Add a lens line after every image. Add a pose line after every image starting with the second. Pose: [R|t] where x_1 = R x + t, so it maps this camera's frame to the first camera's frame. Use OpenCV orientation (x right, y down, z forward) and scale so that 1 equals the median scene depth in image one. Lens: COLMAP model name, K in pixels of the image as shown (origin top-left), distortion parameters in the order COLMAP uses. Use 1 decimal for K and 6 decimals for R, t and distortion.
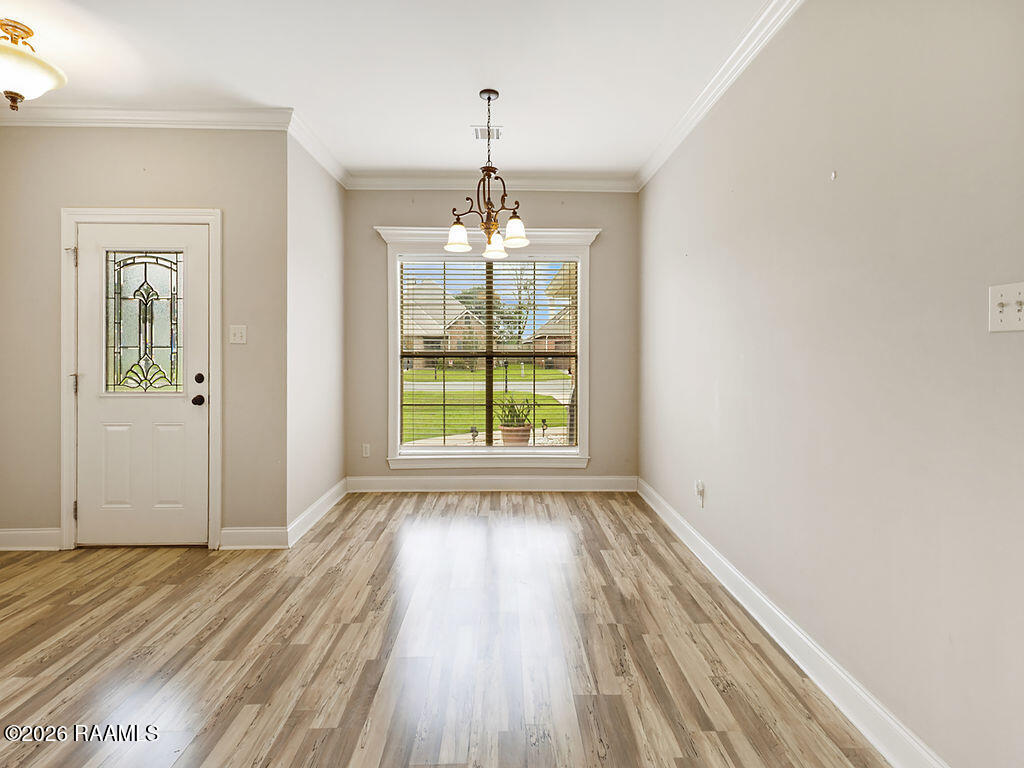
lens RADIAL K [[473.2, 0, 510.4], [0, 473.2, 342.0], [0, 0, 1]] dist [-0.000741, -0.000295]
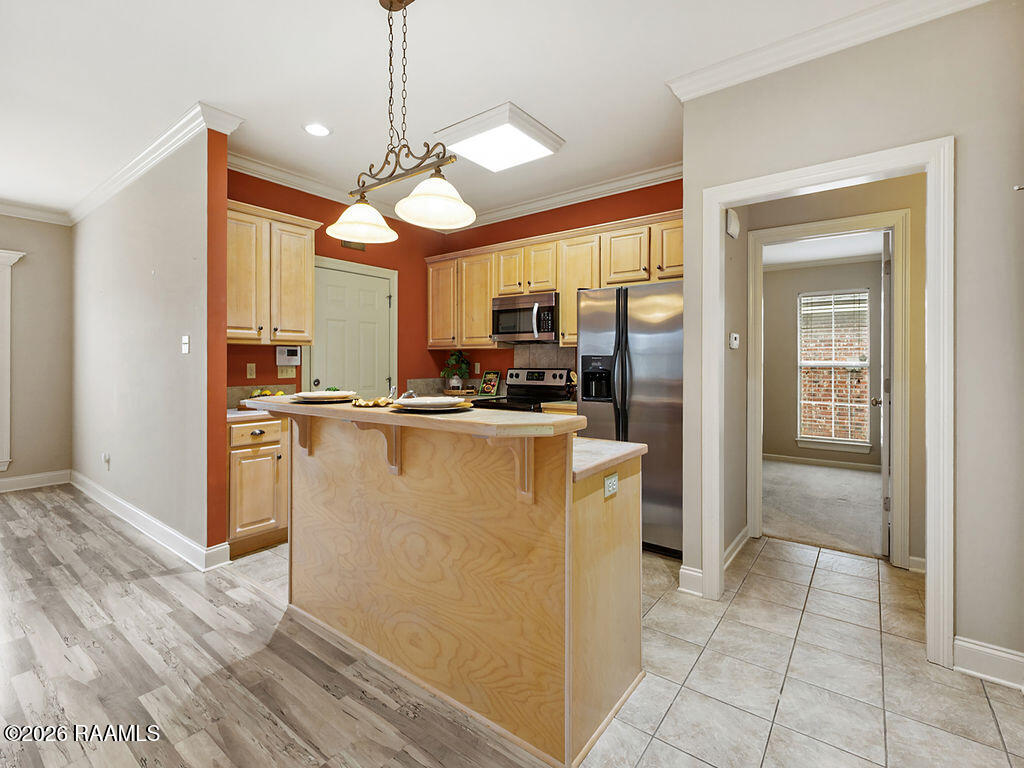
lens RADIAL K [[482.3, 0, 509.2], [0, 482.3, 355.6], [0, 0, 1]] dist [0.006772, -0.000606]
pose [[0.625904, 0.012869, 0.779794, 0.018518], [-0.015388, 0.999873, -0.004149, -0.007129], [-0.779748, -0.009402, 0.626023, -0.793762]]
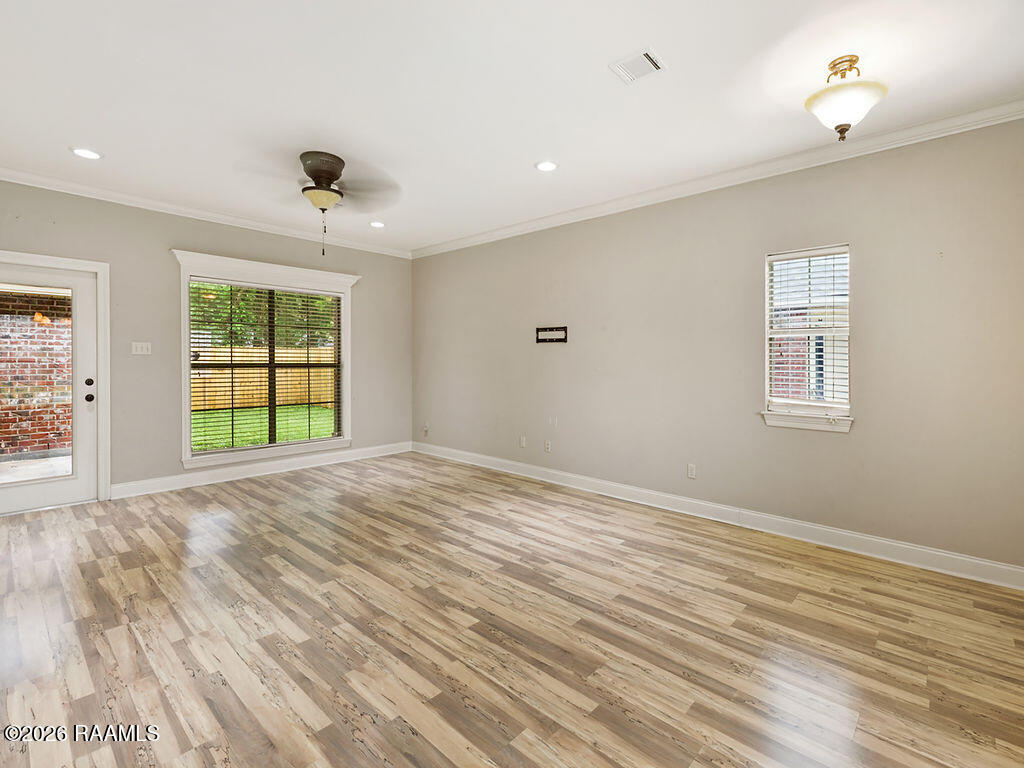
lens RADIAL K [[482.8, 0, 512.3], [0, 482.8, 365.4], [0, 0, 1]] dist [0.009713, -0.001140]
pose [[-0.693014, 0.002406, -0.720920, 0.187567], [0.002326, 0.999997, 0.001101, 0.012505], [0.720920, -0.000914, -0.693017, 0.893584]]
